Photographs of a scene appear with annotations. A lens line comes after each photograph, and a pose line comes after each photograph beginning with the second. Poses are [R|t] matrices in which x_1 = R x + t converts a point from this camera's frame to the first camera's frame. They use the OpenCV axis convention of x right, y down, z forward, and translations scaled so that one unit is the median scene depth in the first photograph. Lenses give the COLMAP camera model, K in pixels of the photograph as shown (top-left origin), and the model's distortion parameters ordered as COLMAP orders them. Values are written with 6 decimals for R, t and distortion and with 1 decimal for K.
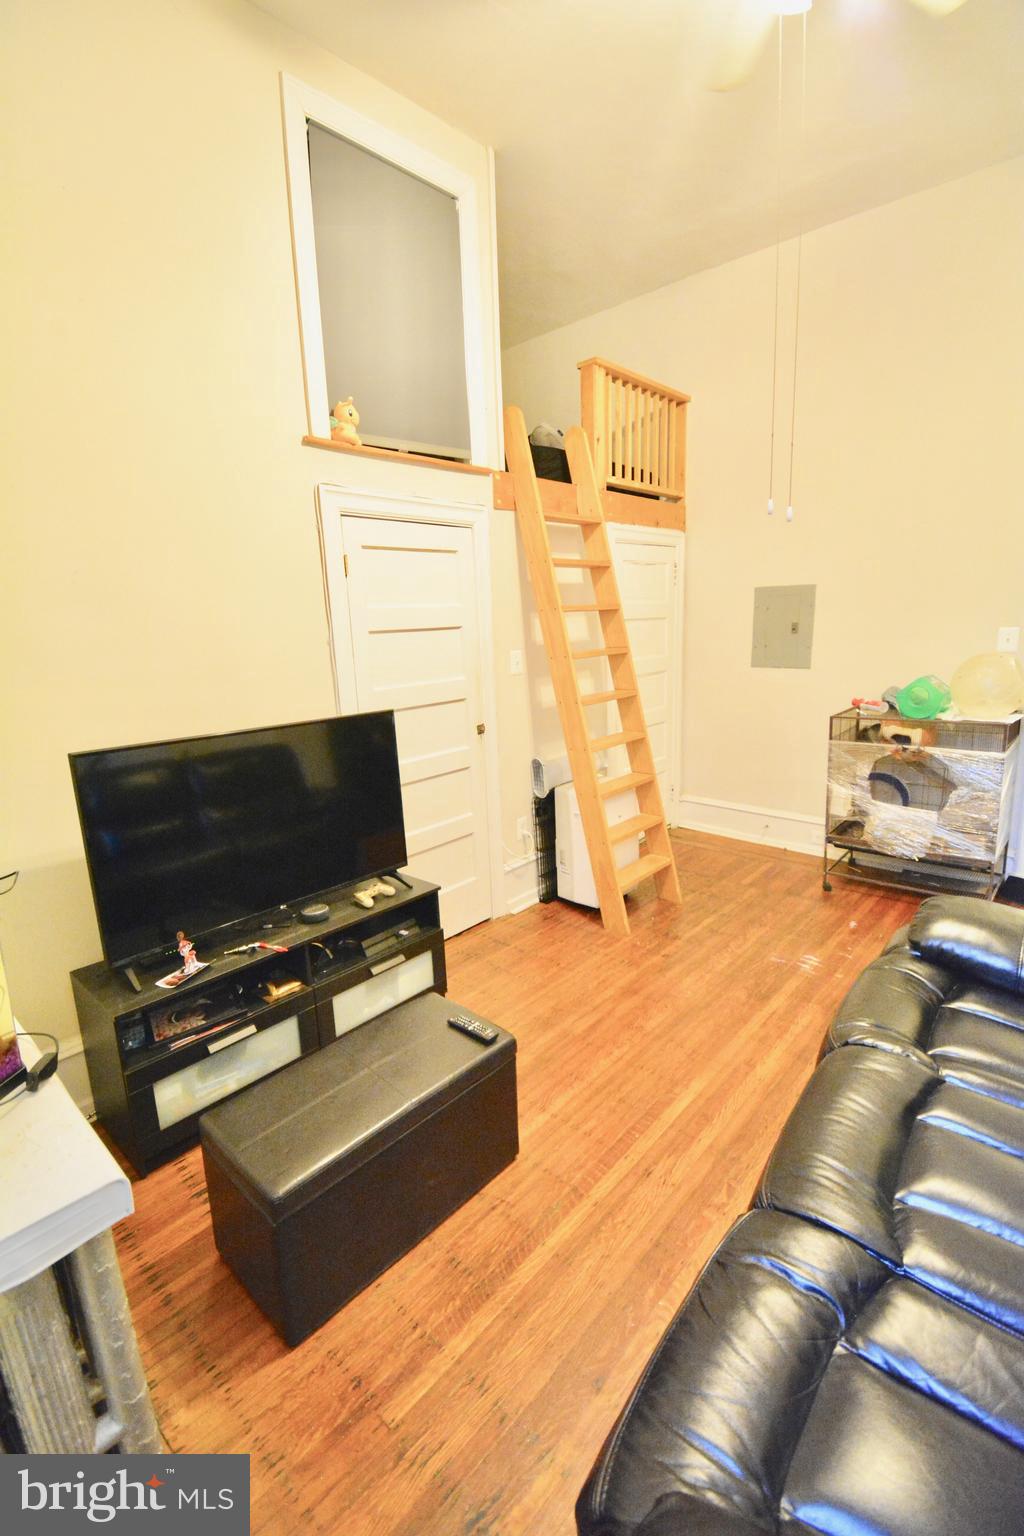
lens RADIAL K [[671.1, 0, 512.0], [0, 671.1, 768.0], [0, 0, 1]] dist [0.018534, -0.028826]
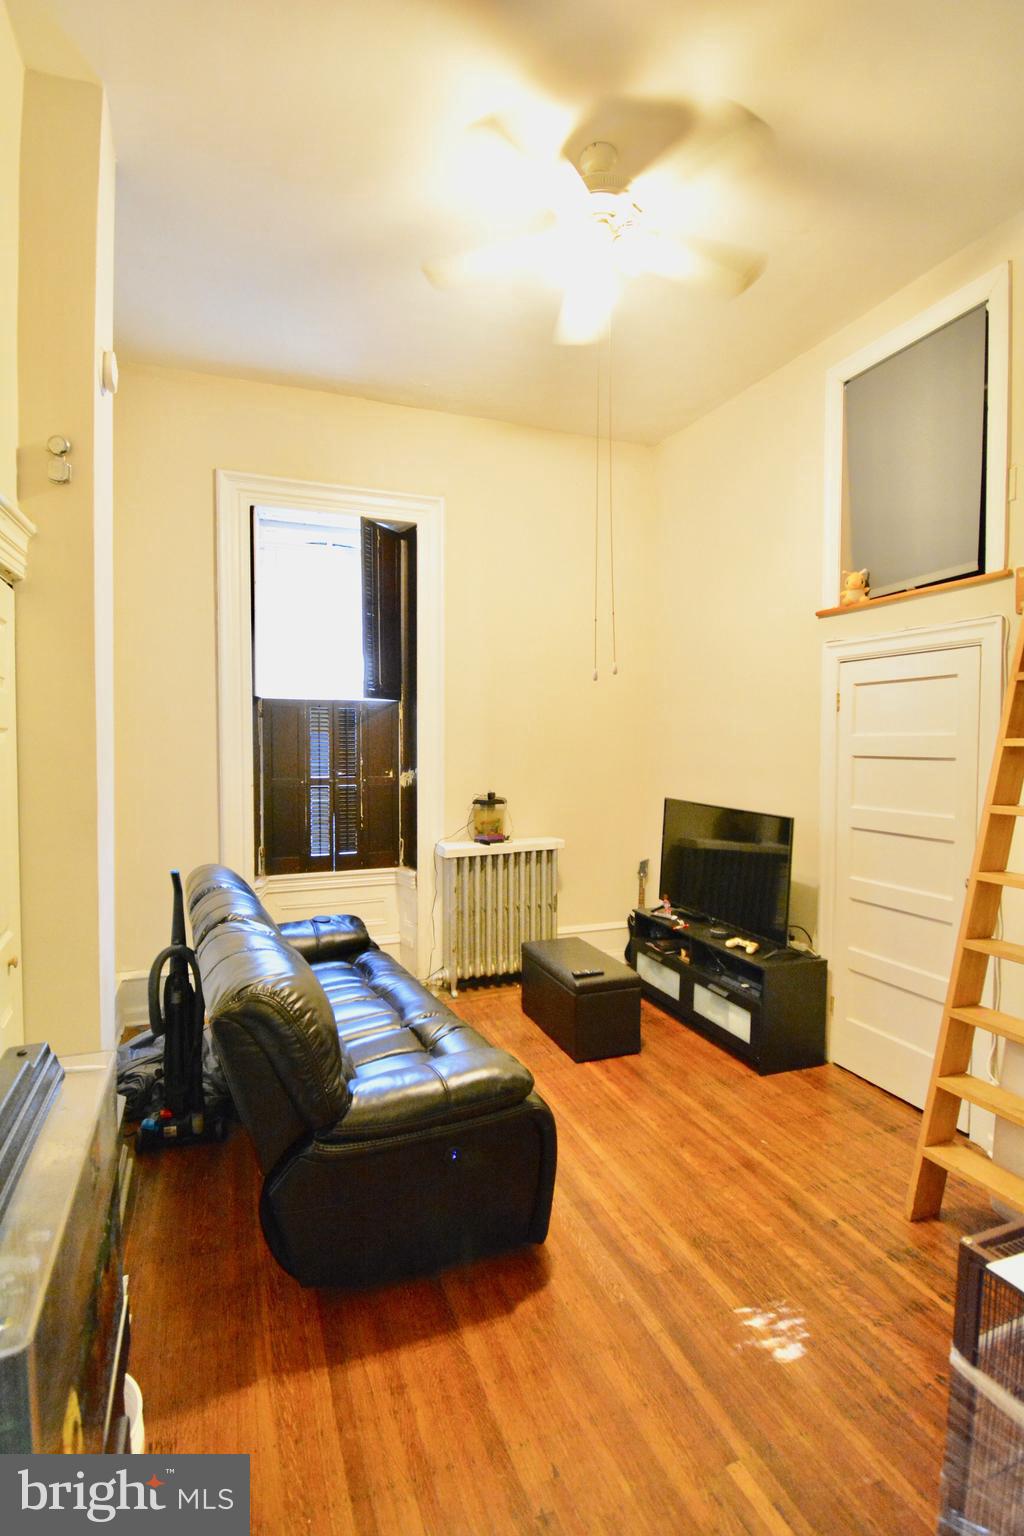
lens RADIAL K [[759.4, 0, 512.0], [0, 759.4, 768.0], [0, 0, 1]] dist [-0.000602, -0.000131]
pose [[-0.452407, 0.071935, -0.888905, 1.283368], [-0.179603, 0.968970, 0.169823, -0.319144], [0.873539, 0.236479, -0.425449, 1.120192]]
